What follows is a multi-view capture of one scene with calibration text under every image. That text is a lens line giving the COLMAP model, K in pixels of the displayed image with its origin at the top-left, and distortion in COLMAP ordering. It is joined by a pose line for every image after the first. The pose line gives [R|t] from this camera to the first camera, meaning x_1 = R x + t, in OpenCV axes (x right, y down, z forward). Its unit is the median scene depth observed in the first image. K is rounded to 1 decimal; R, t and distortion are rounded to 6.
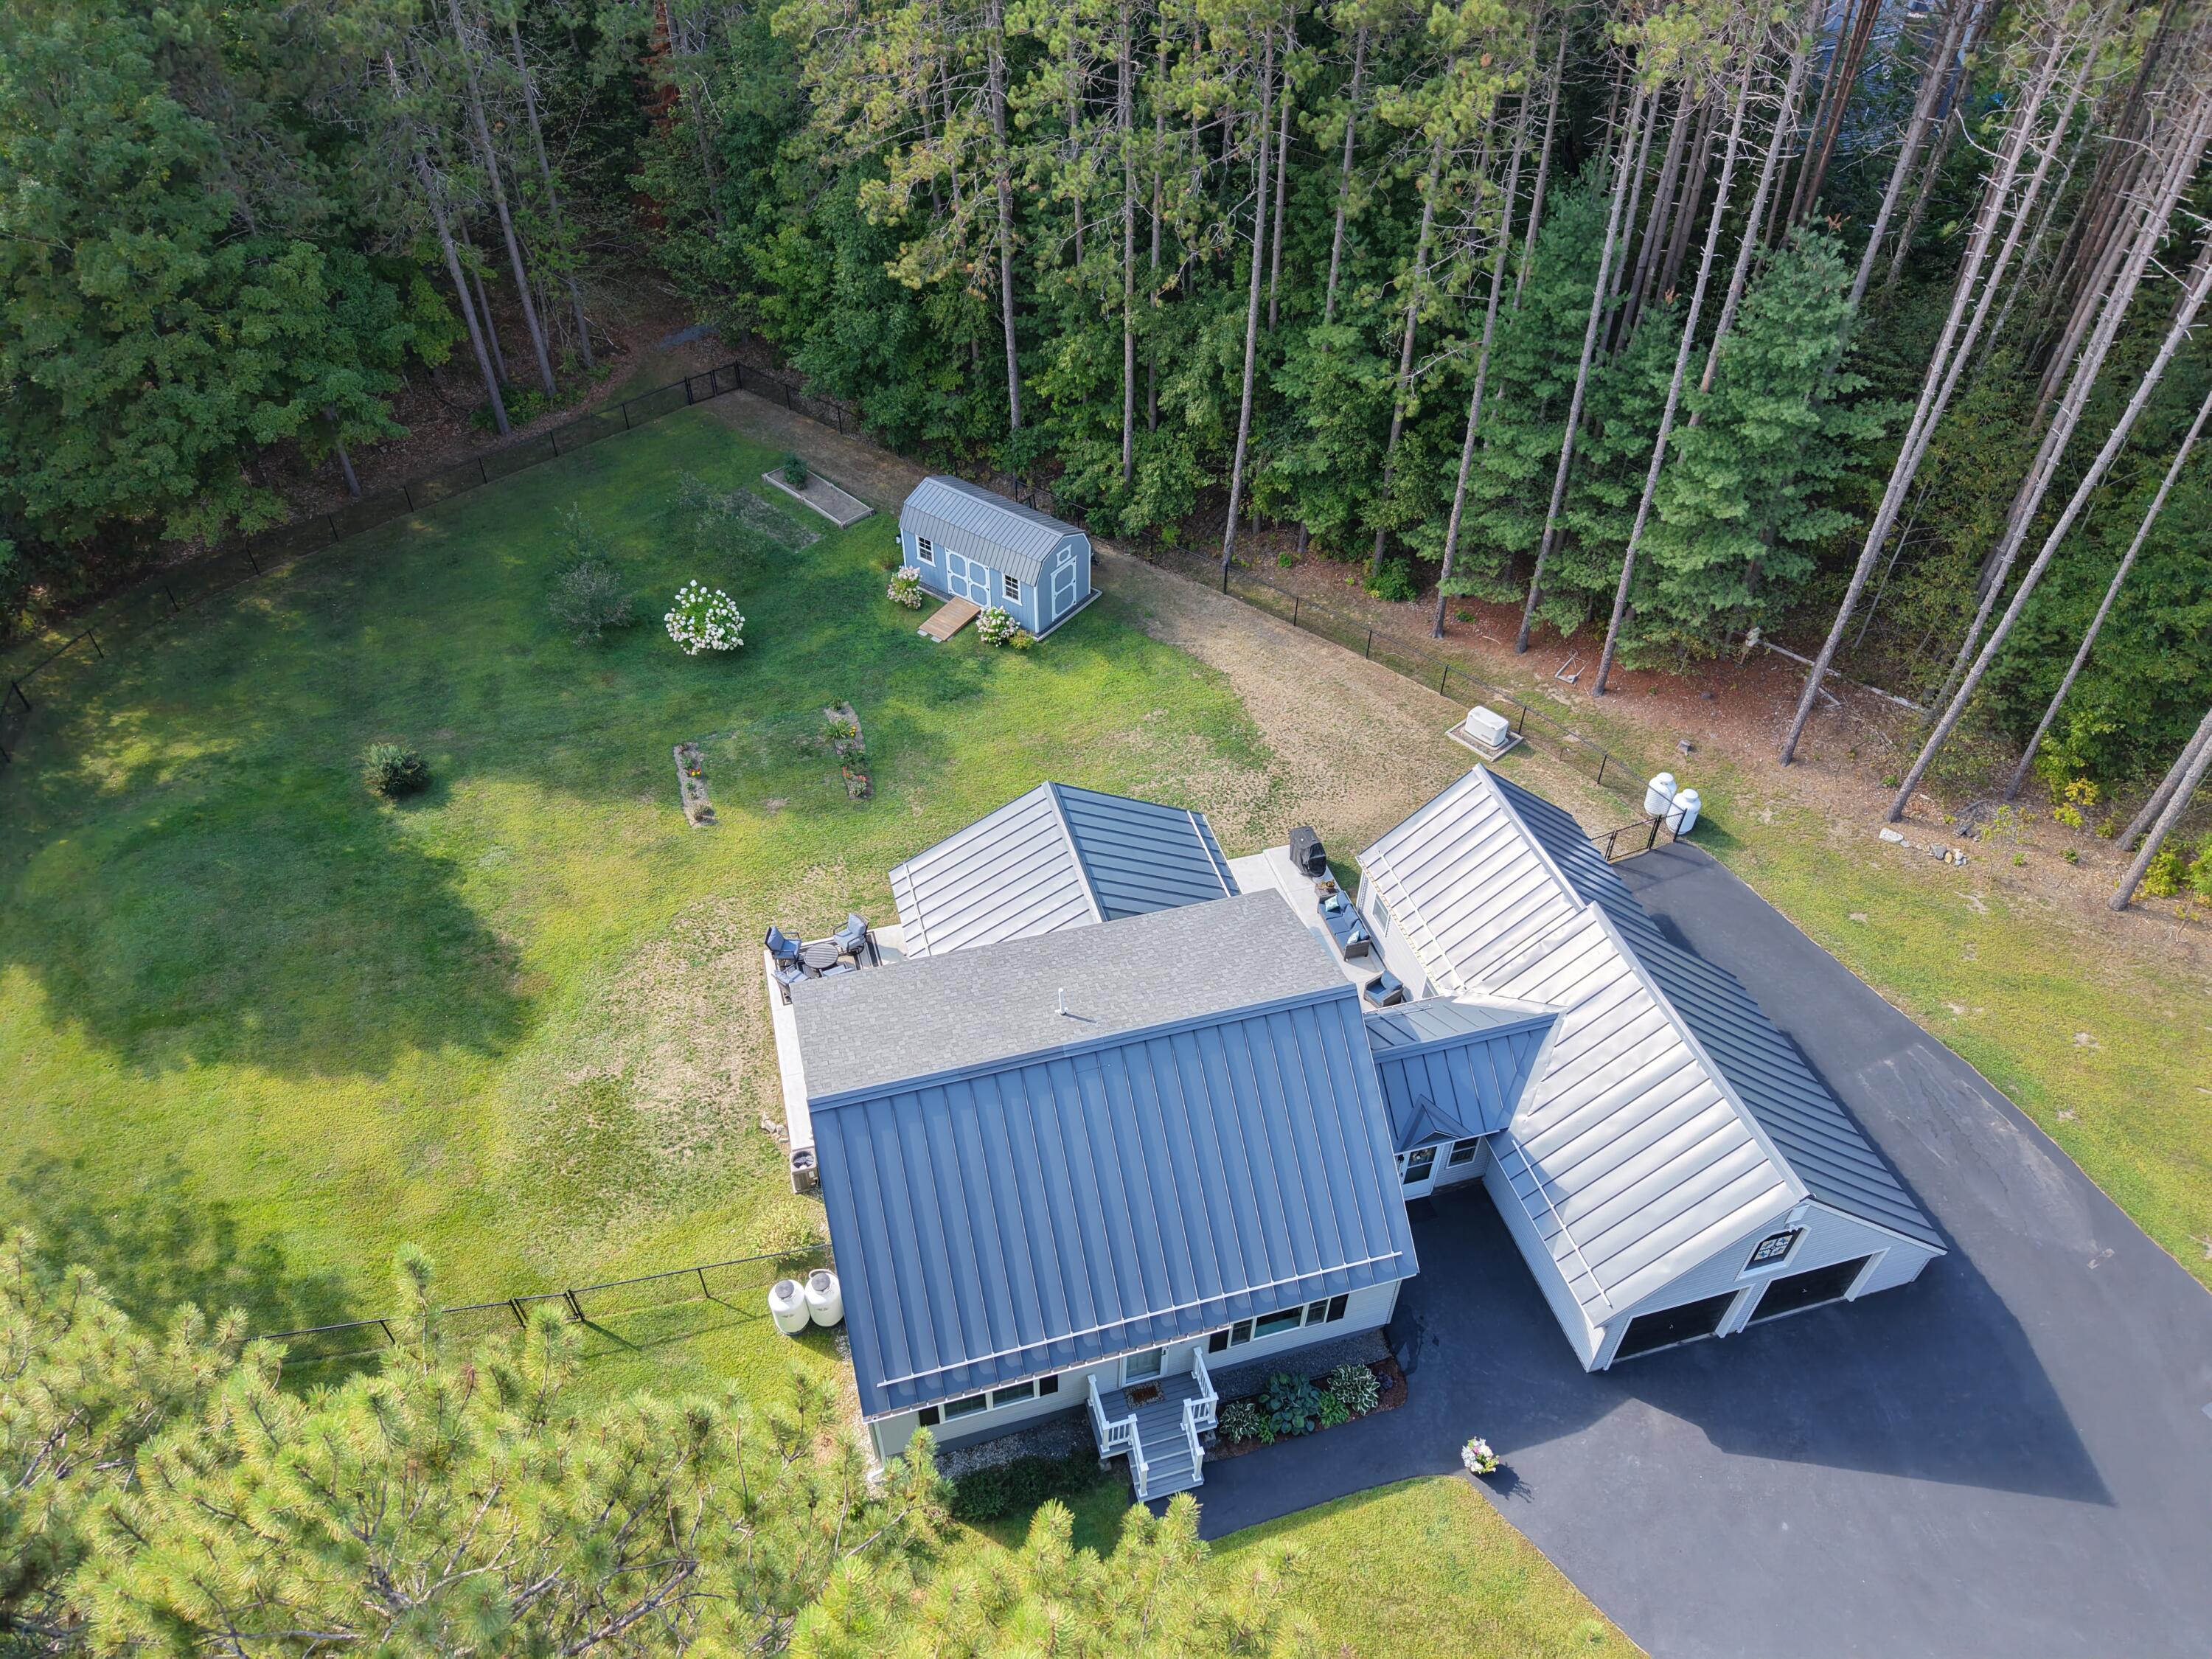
lens RADIAL K [[1476.0, 0, 1105.5], [0, 1476.0, 826.5], [0, 0, 1]] dist [0.020861, -0.017200]
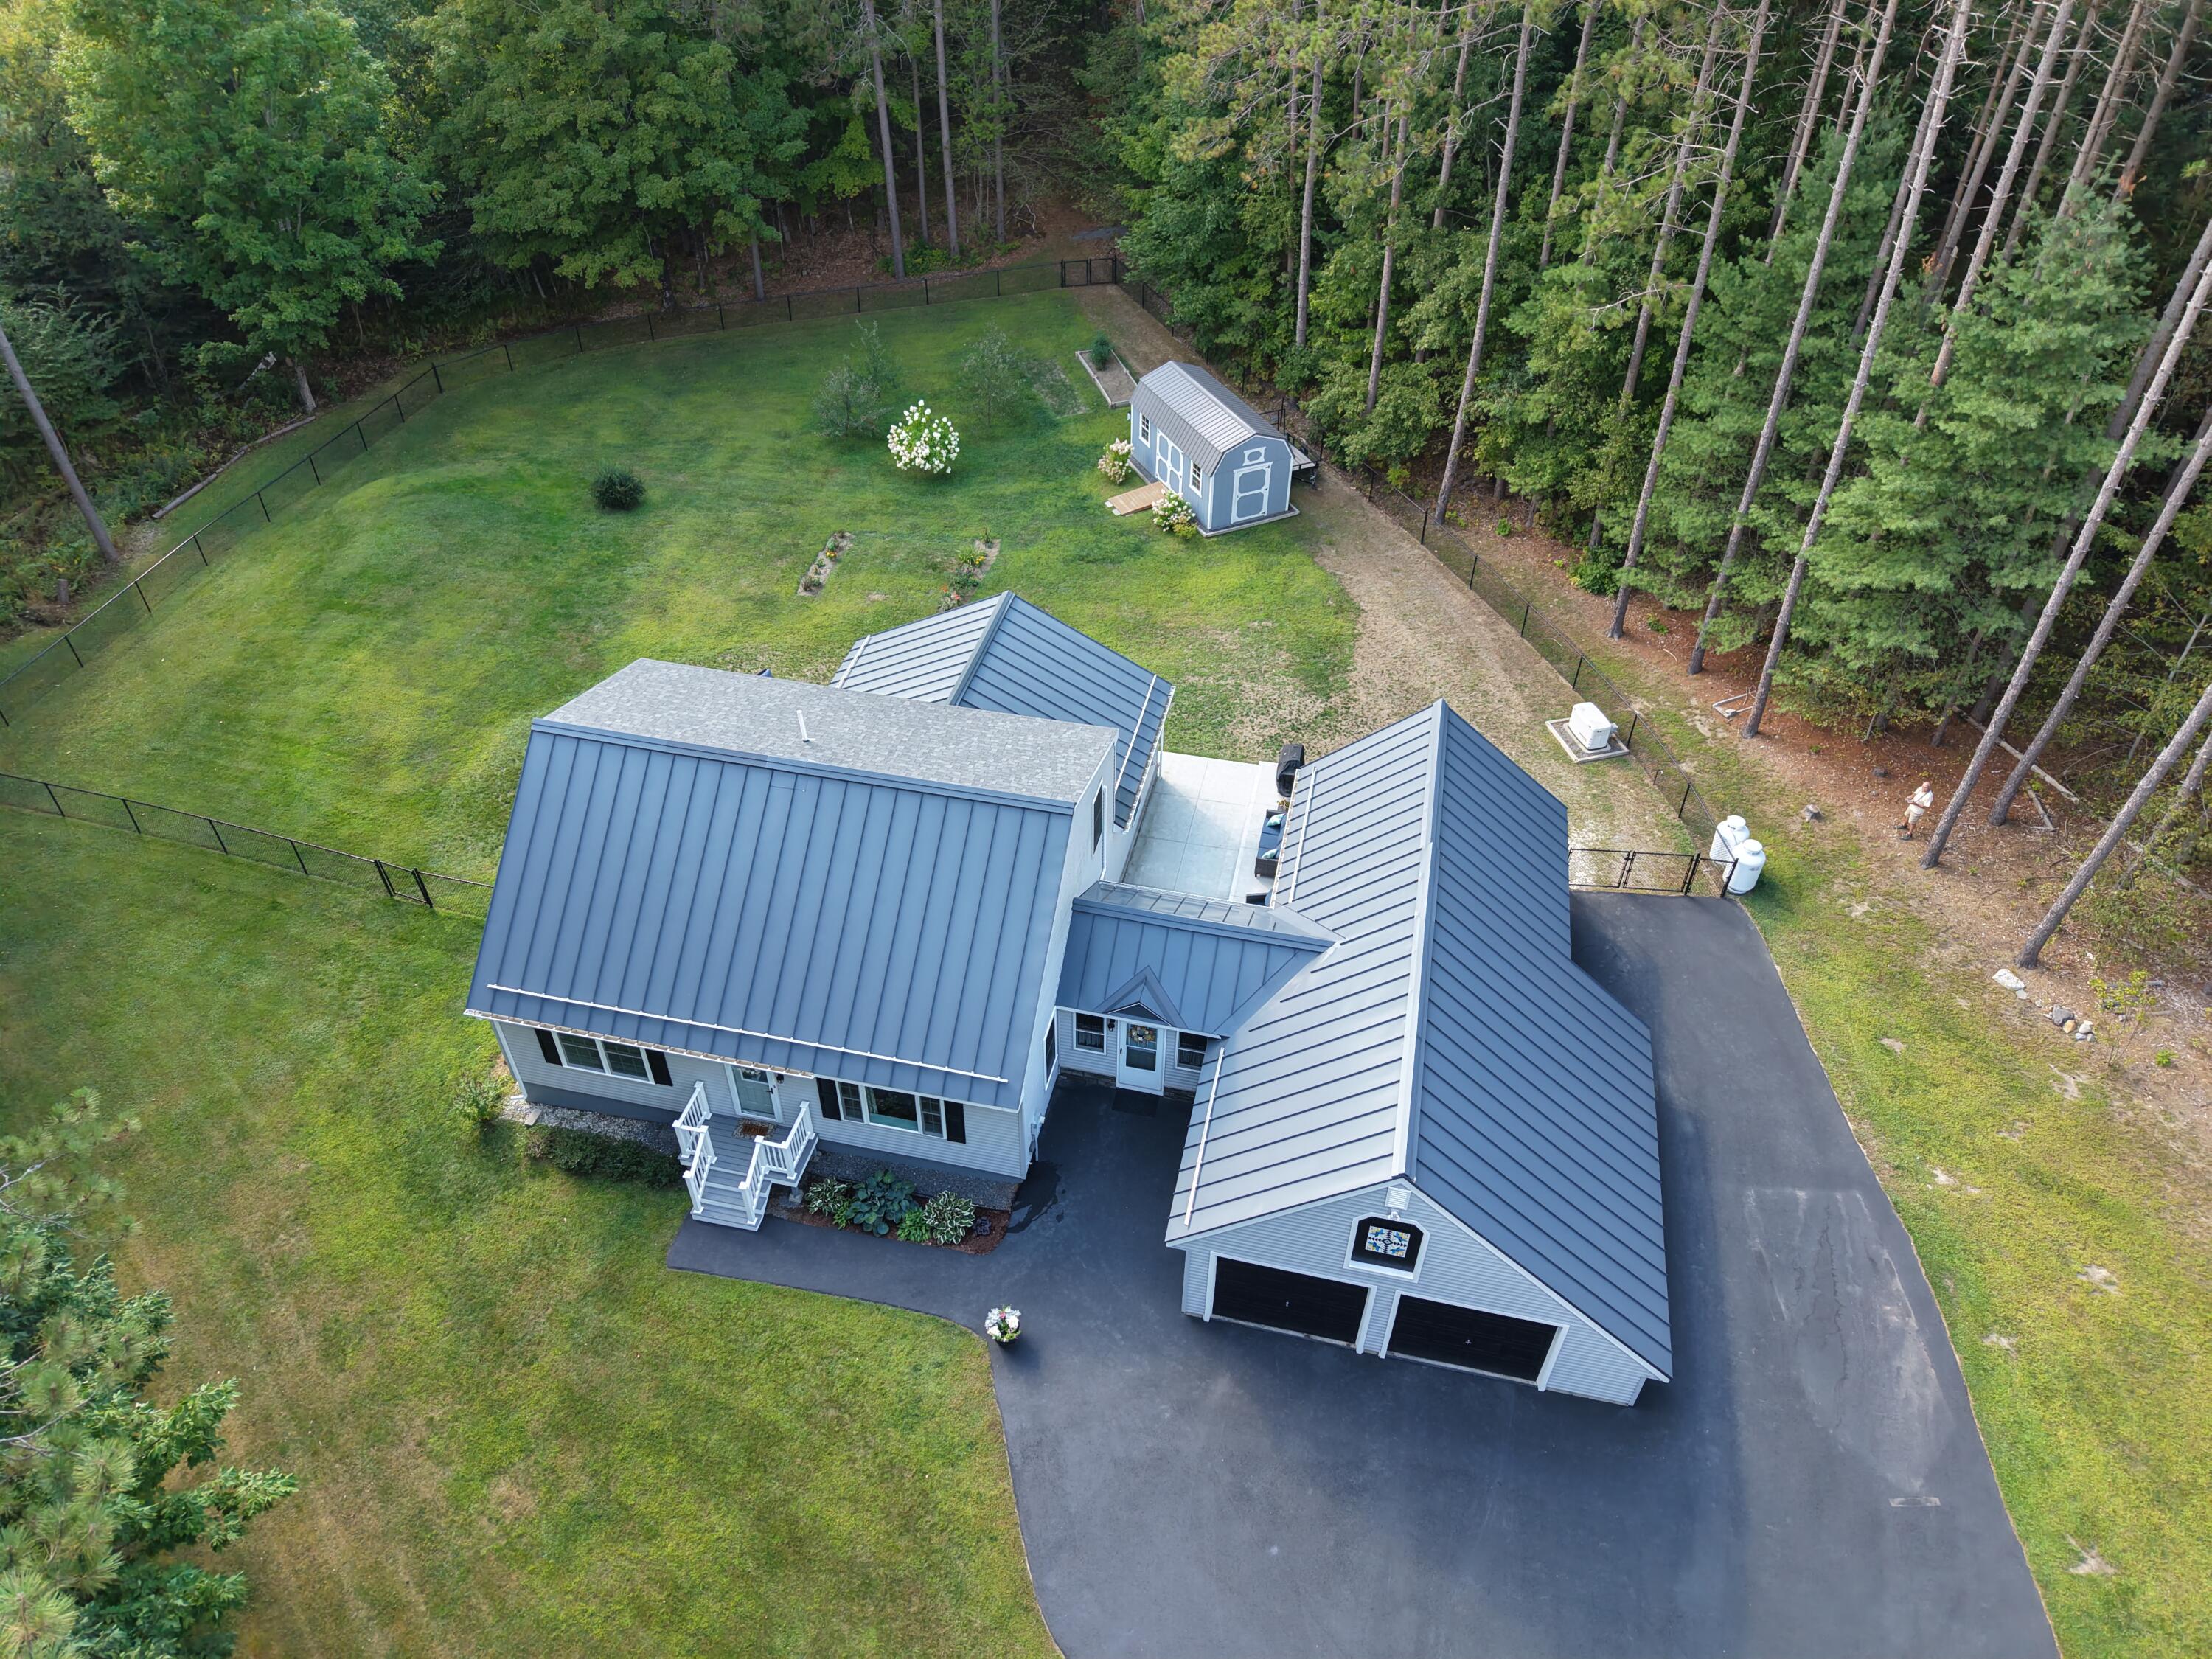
lens RADIAL K [[1476.0, 0, 1105.5], [0, 1476.0, 826.5], [0, 0, 1]] dist [0.020861, -0.017200]
pose [[0.879088, 0.309372, -0.362620, 0.332326], [-0.323366, 0.945991, 0.023154, 0.058634], [0.350199, 0.096905, 0.931649, 0.090409]]
